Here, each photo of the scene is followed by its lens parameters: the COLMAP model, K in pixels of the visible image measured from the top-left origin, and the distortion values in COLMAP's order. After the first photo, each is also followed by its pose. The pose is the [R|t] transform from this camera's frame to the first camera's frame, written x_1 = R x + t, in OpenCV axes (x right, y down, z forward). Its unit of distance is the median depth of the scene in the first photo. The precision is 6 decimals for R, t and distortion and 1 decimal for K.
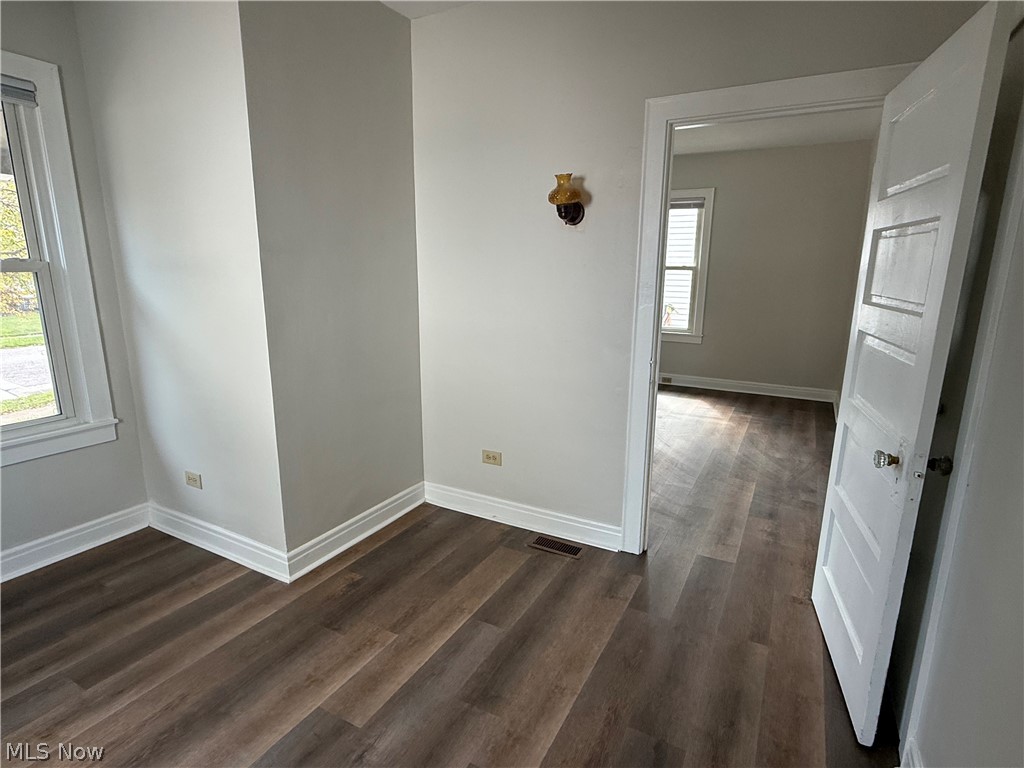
lens RADIAL K [[543.1, 0, 506.4], [0, 543.1, 382.6], [0, 0, 1]] dist [-0.004993, 0.000780]
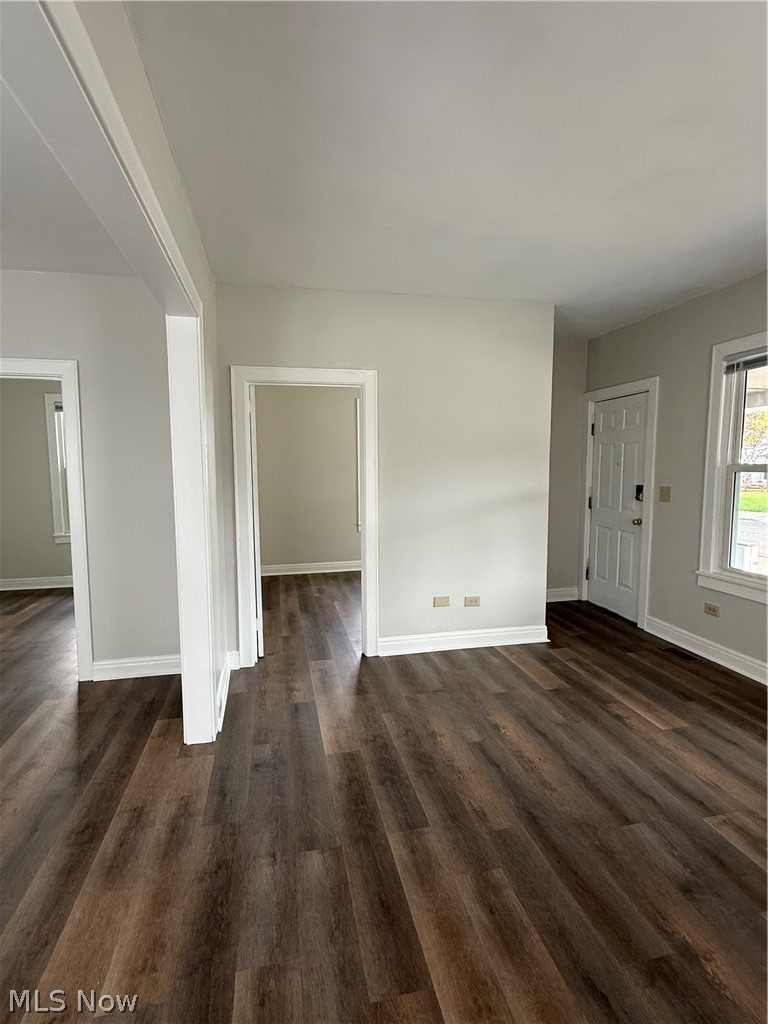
lens RADIAL K [[504.8, 0, 382.8], [0, 504.8, 511.7], [0, 0, 1]] dist [-0.001363, -0.001630]
pose [[-0.755501, 0.055906, -0.652758, 0.579964], [-0.140055, 0.959537, 0.244281, -0.219226], [0.640002, 0.275976, -0.717101, 1.012593]]
